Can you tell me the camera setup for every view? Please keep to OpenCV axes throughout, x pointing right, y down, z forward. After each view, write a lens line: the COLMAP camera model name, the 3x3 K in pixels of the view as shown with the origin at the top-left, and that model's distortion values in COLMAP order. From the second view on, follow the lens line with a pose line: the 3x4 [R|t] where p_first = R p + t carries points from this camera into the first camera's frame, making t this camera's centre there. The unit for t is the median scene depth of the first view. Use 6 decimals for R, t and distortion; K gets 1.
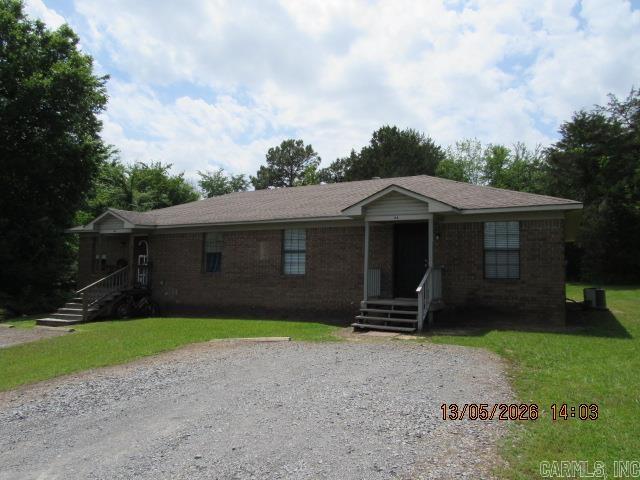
lens RADIAL K [[468.4, 0, 320.0], [0, 468.4, 240.0], [0, 0, 1]] dist [-0.015436, 0.004189]
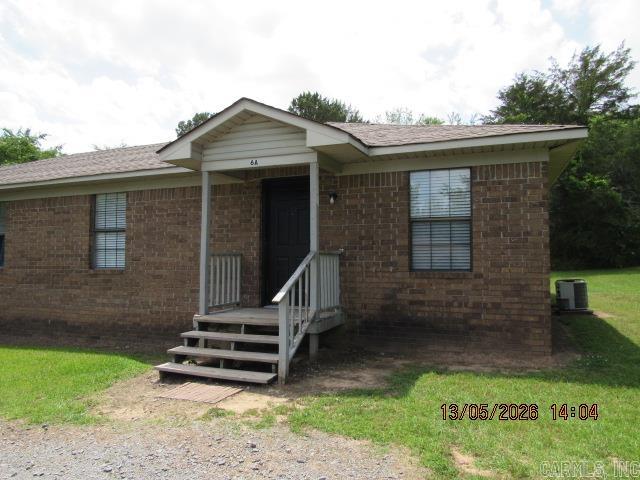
lens RADIAL K [[468.4, 0, 320.0], [0, 468.4, 240.0], [0, 0, 1]] dist [-0.015436, 0.004189]
pose [[0.991231, -0.012221, 0.131577, 0.161089], [0.009059, 0.999656, 0.024607, 0.029248], [-0.131832, -0.023199, 0.991001, 0.433744]]
